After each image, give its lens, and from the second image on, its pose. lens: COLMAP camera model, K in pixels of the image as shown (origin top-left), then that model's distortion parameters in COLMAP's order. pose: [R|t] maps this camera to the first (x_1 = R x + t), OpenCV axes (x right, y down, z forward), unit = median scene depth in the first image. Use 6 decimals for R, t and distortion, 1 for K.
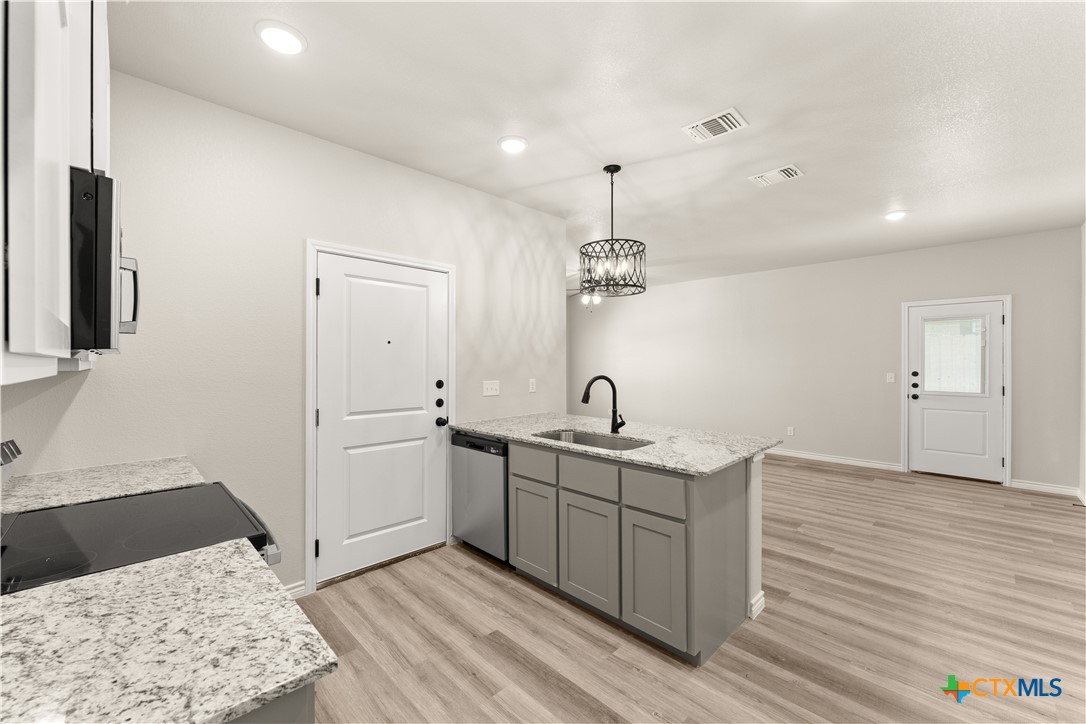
lens RADIAL K [[432.8, 0, 542.4], [0, 432.8, 364.0], [0, 0, 1]] dist [0.001877, -0.001032]
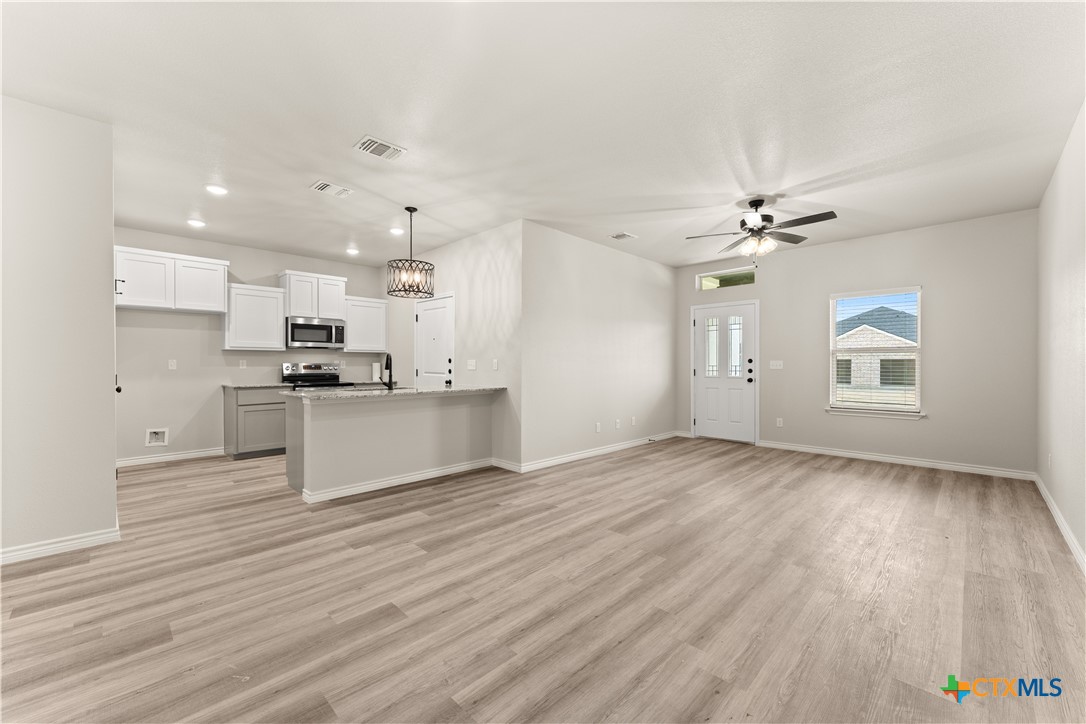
lens RADIAL K [[432.8, 0, 543.2], [0, 432.8, 365.8], [0, 0, 1]] dist [0.001877, -0.001032]
pose [[0.014704, 0.008330, -0.999857, 1.776212], [-0.006086, 0.999948, 0.008242, 0.058580], [0.999873, 0.005964, 0.014754, 1.571069]]
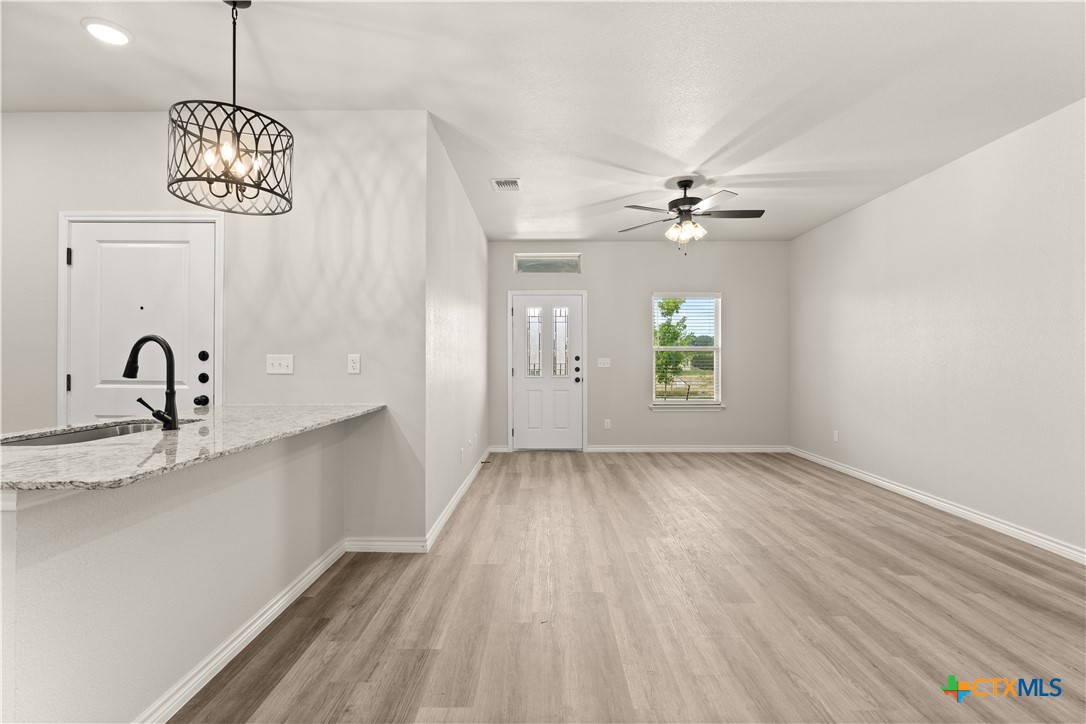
lens RADIAL K [[500.7, 0, 542.1], [0, 500.7, 362.2], [0, 0, 1]] dist [-0.002391, -0.001360]
pose [[0.708298, 0.005055, -0.705896, 1.063113], [-0.006578, 0.999978, 0.000561, 0.063084], [0.705883, 0.004246, 0.708315, 0.899806]]
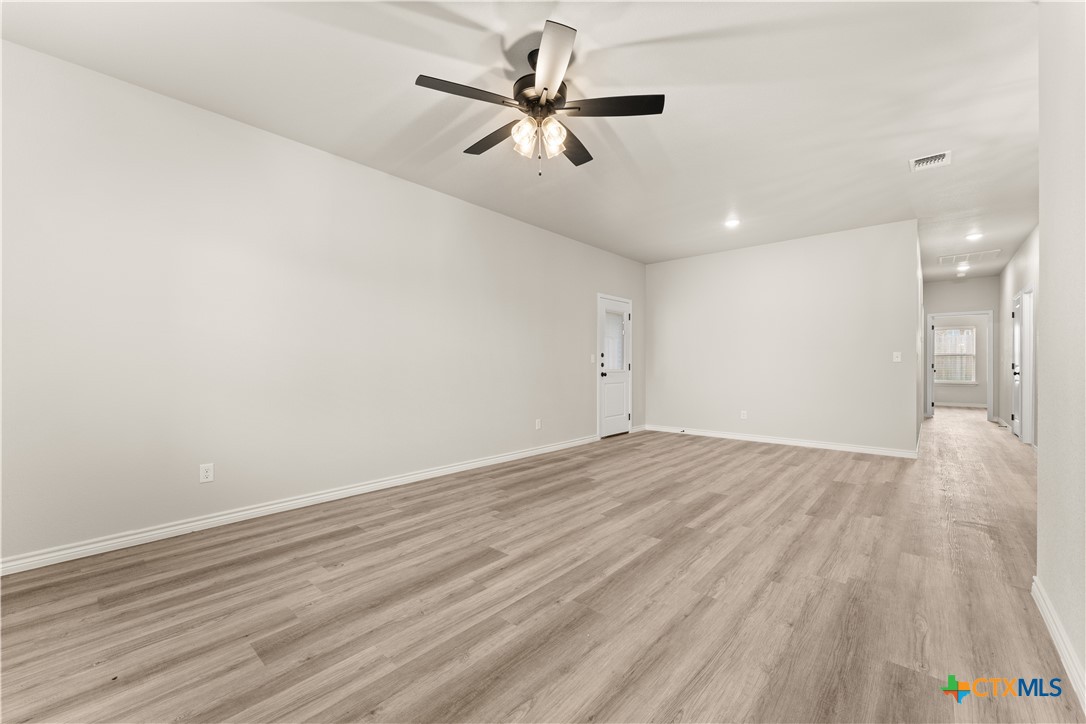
lens RADIAL K [[432.8, 0, 542.2], [0, 432.8, 365.3], [0, 0, 1]] dist [0.001877, -0.001032]
pose [[-0.064127, 0.001407, 0.997941, -0.591311], [0.005276, 0.999986, -0.001071, 0.098758], [-0.997928, 0.005197, -0.064133, 2.392228]]
